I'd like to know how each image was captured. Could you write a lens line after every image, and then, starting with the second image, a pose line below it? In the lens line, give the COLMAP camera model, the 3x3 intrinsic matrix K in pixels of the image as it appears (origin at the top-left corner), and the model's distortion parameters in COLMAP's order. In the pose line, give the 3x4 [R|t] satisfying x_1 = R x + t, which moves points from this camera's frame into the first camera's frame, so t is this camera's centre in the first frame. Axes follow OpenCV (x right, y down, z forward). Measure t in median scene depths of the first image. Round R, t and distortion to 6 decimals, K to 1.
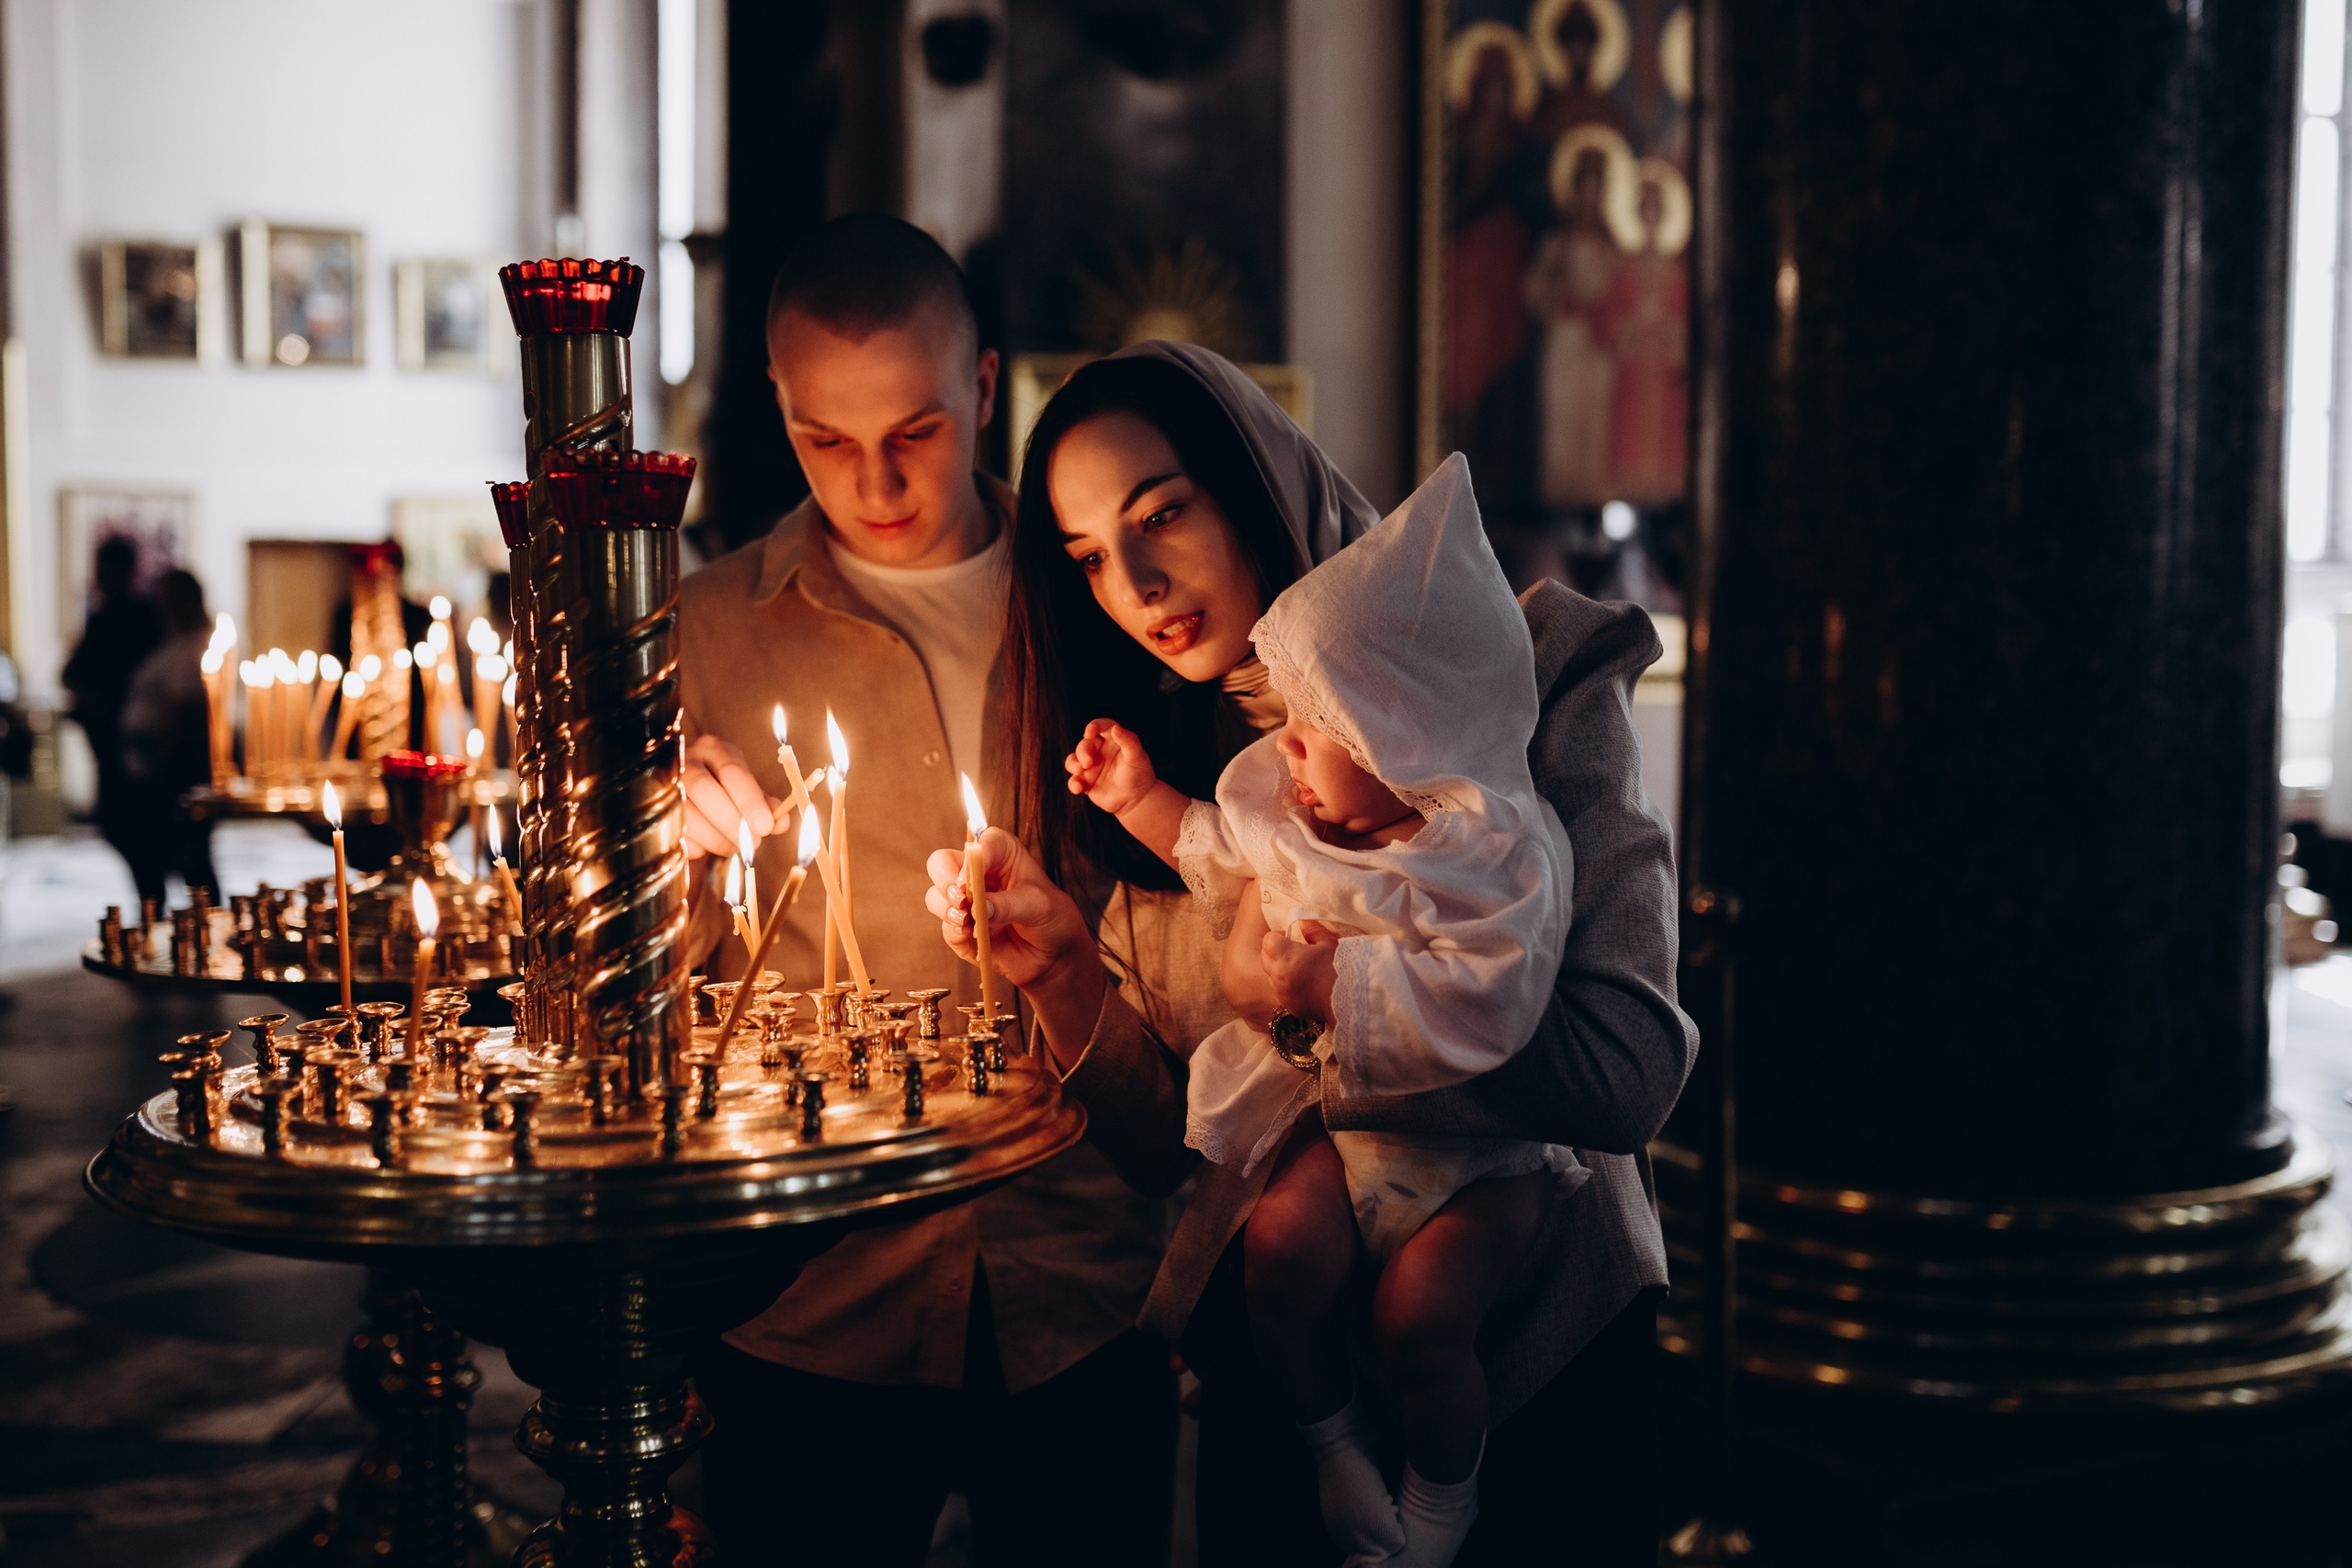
lens RADIAL K [[2497.5, 0, 1181.3], [0, 2497.5, 774.6], [0, 0, 1]] dist [-0.007512, 0.184879]
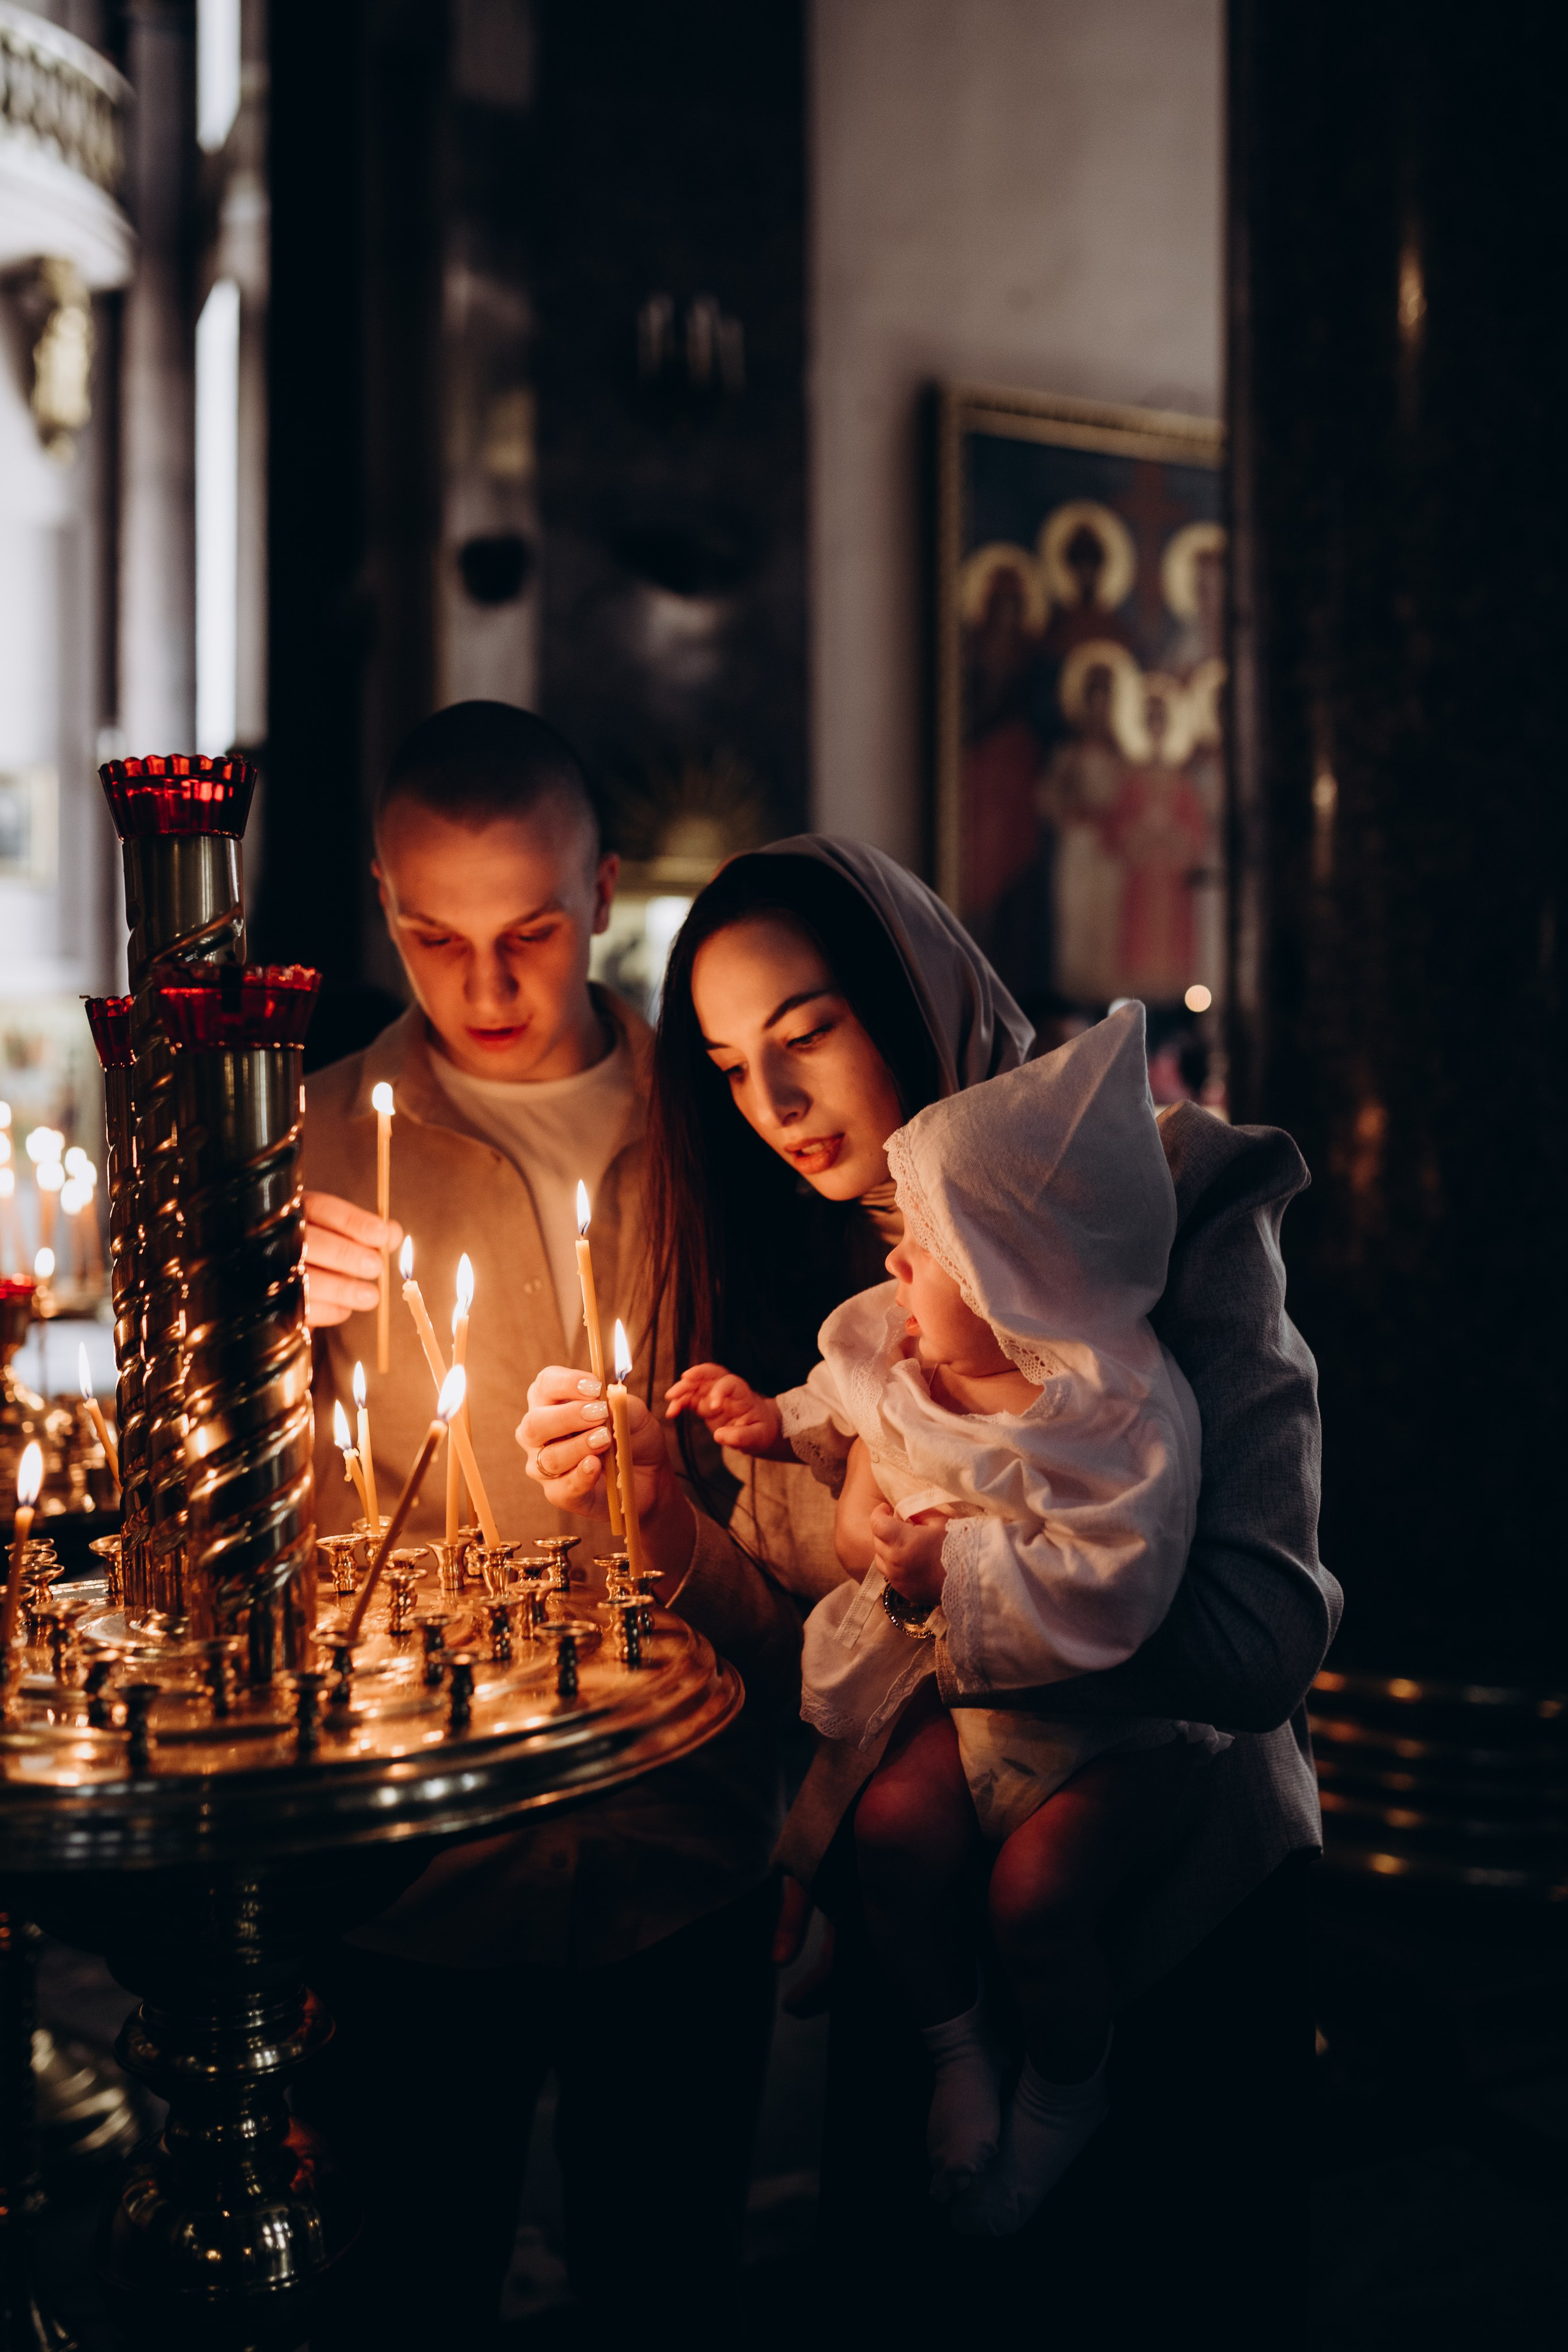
lens RADIAL K [[2371.8, 0, 774.8], [0, 2371.8, 1182.6], [0, 0, 1]] dist [-0.018195, 0.168930]
pose [[0.999318, -0.007927, 0.036062, -0.055892], [0.009076, 0.999453, -0.031804, -0.018998], [-0.035790, 0.032110, 0.998843, 0.122077]]
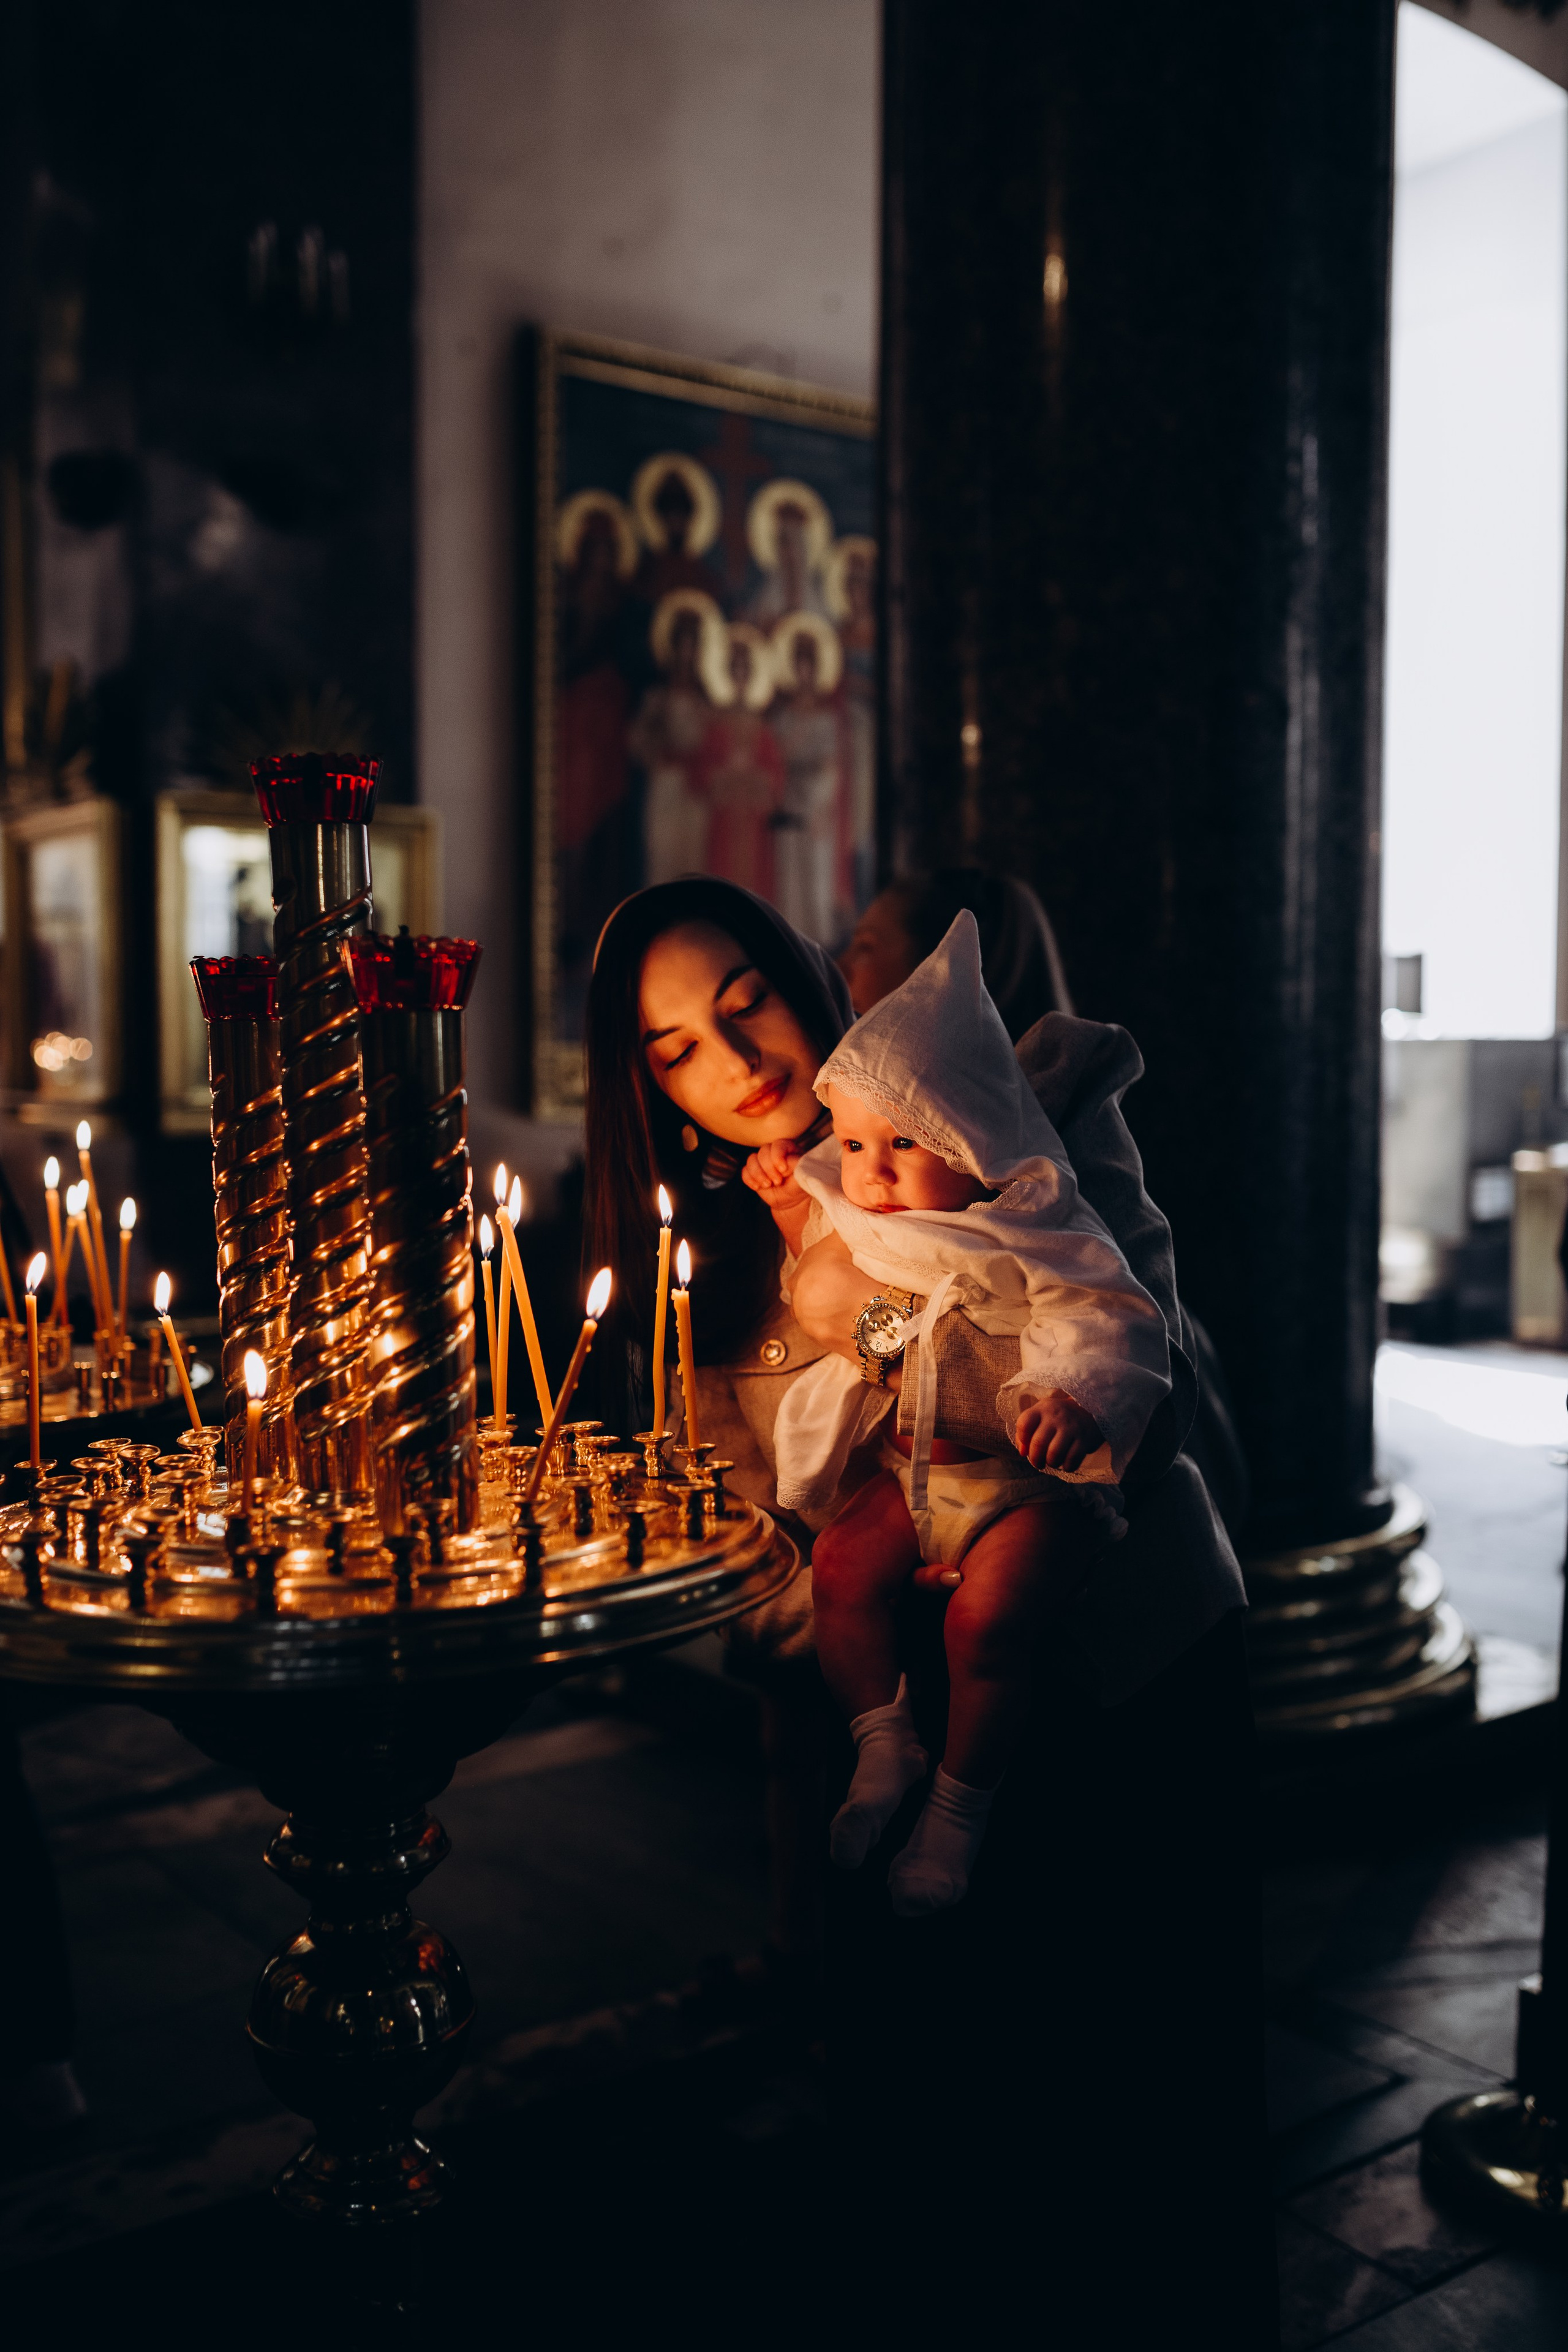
lens RADIAL K [[2371.8, 0, 774.8], [0, 2371.8, 1182.6], [0, 0, 1]] dist [-0.018195, 0.168930]
pose [[0.970728, -0.015111, 0.239705, -0.290342], [0.015256, 0.999883, 0.001252, -0.022156], [-0.239696, 0.002441, 0.970845, -0.023906]]
